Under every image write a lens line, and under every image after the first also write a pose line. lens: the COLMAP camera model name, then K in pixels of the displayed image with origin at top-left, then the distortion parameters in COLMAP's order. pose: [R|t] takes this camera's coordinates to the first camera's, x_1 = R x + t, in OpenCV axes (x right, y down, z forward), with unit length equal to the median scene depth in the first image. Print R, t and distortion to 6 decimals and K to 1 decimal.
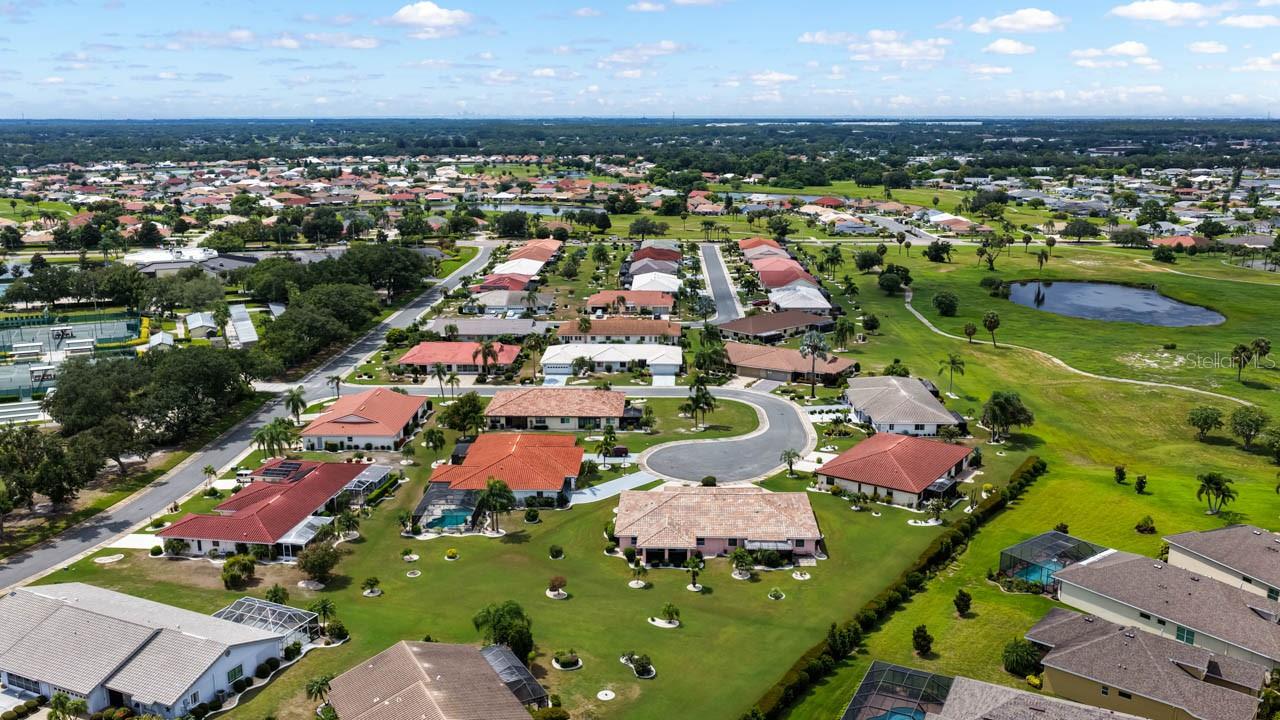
lens RADIAL K [[1062.2, 0, 640.0], [0, 1062.2, 360.0], [0, 0, 1]] dist [-0.007657, 0.002489]
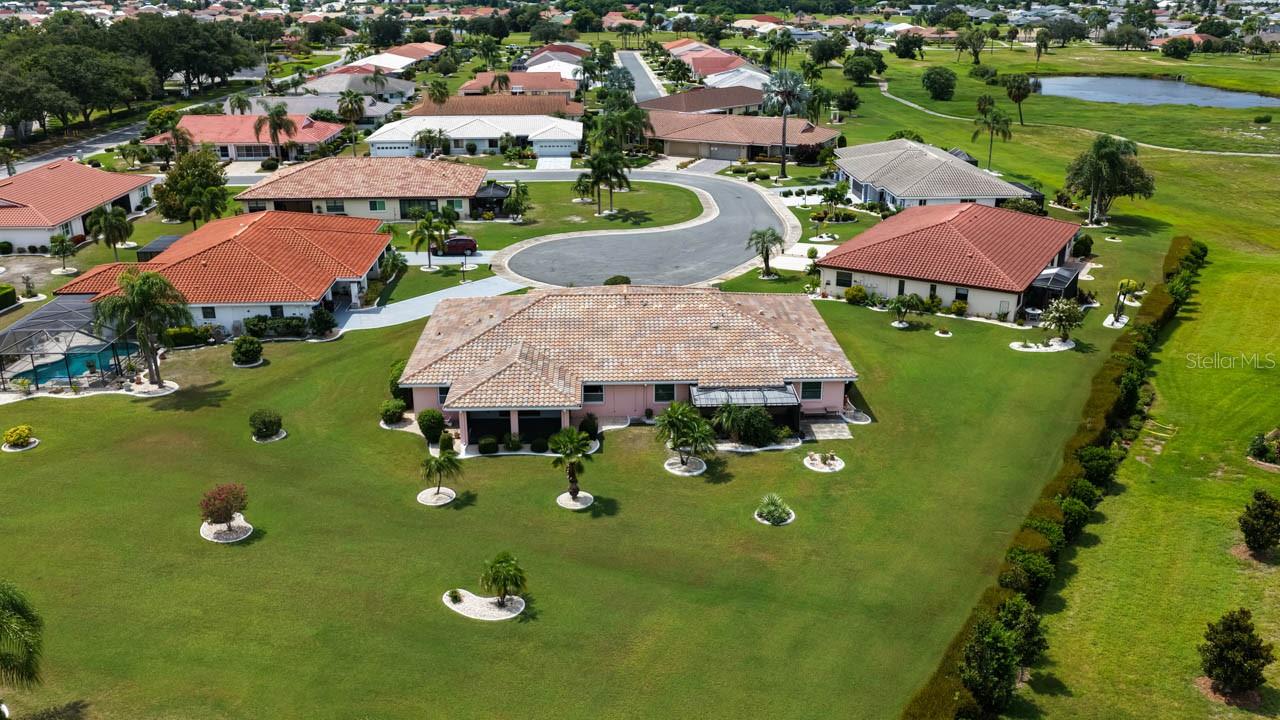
lens RADIAL K [[1062.2, 0, 640.0], [0, 1062.2, 360.0], [0, 0, 1]] dist [-0.007657, 0.002489]
pose [[0.997385, -0.025756, 0.067520, 0.038319], [0.017410, 0.992451, 0.121403, 0.084461], [-0.070137, -0.119910, 0.990304, 0.455916]]
